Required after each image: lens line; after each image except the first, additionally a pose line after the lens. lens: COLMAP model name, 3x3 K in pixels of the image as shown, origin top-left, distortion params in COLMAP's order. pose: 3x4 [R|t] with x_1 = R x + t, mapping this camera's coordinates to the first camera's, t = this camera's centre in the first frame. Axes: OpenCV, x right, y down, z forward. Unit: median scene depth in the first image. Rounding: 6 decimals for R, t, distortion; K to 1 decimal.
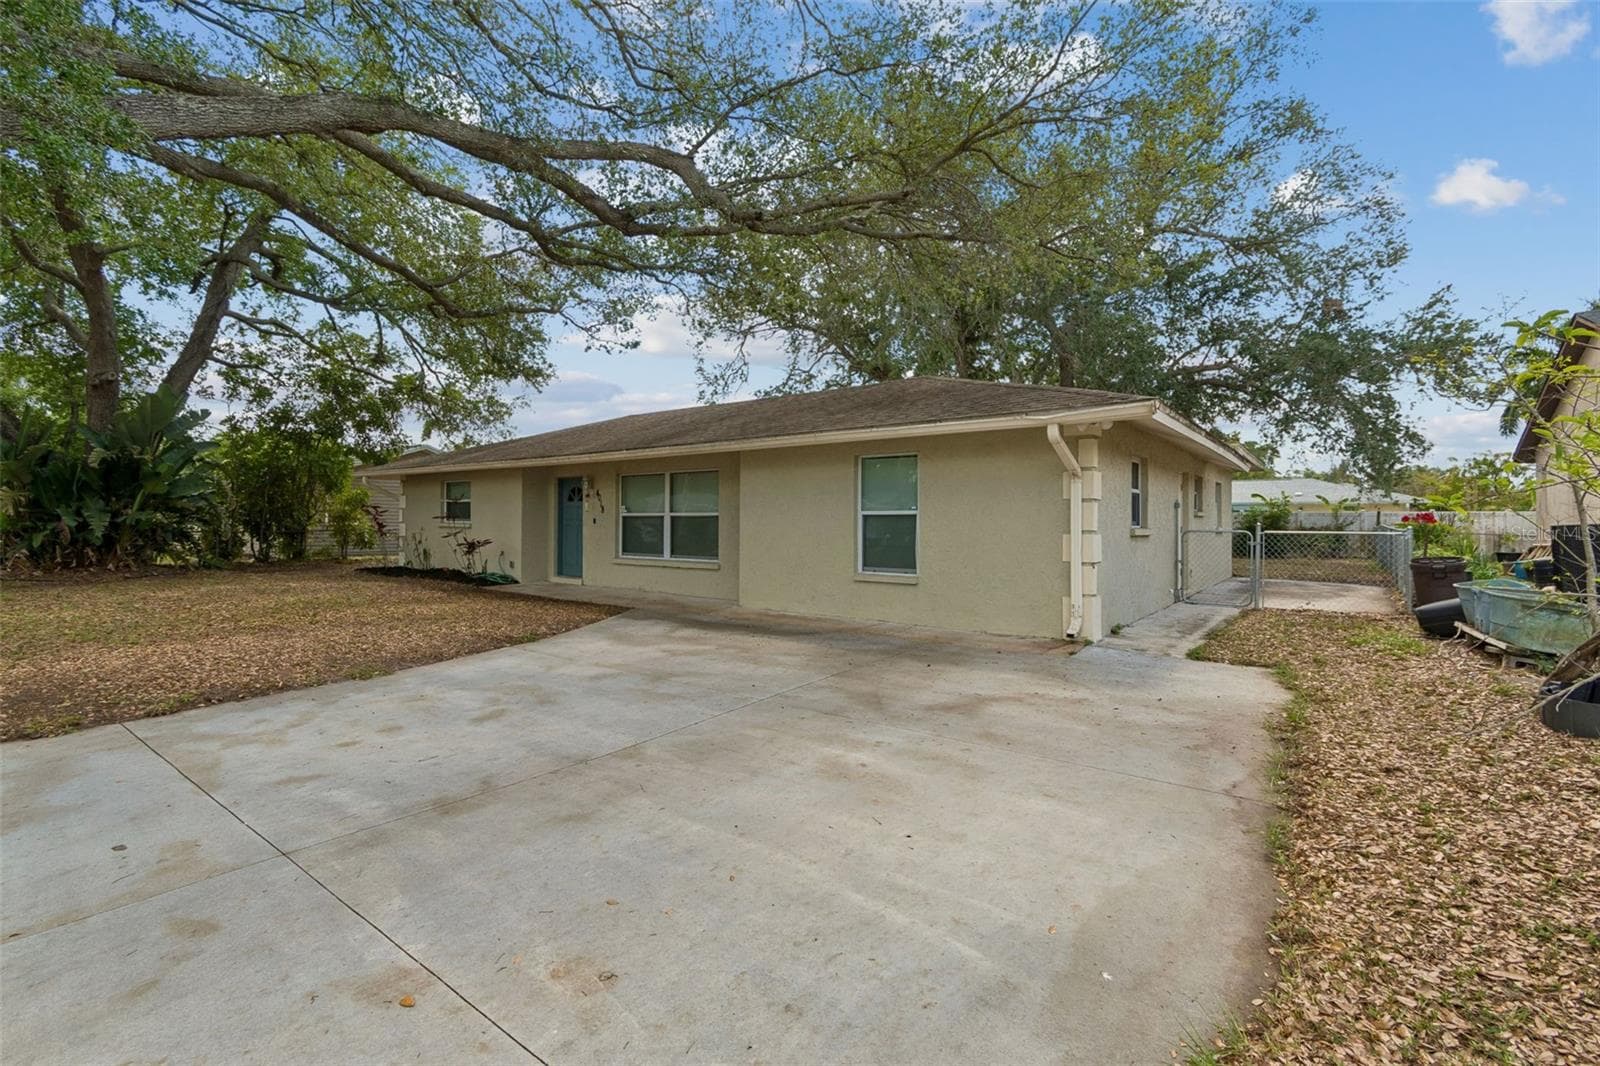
lens RADIAL K [[701.2, 0, 798.1], [0, 701.2, 520.0], [0, 0, 1]] dist [0.001168, 0.000341]
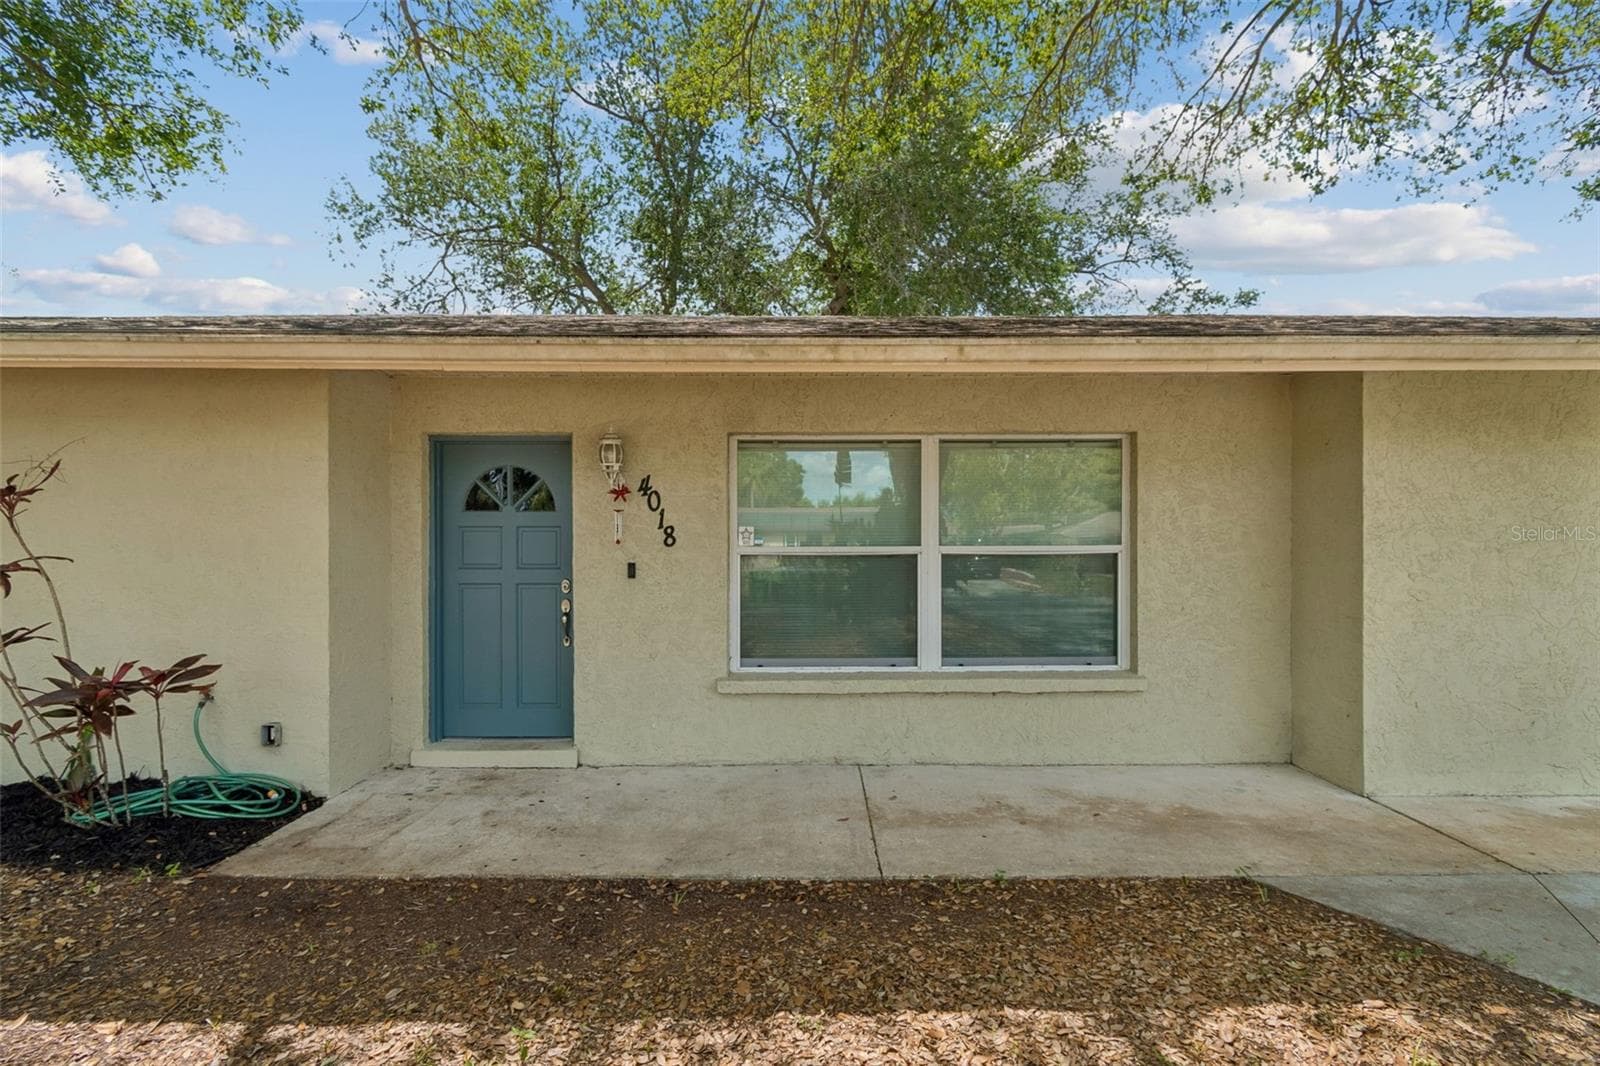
lens RADIAL K [[701.2, 0, 798.1], [0, 701.2, 520.0], [0, 0, 1]] dist [0.001168, 0.000341]
pose [[0.810711, -0.004689, 0.585428, -0.470409], [0.006798, 0.999976, -0.001405, -0.024400], [-0.585407, 0.005119, 0.810723, 0.761941]]
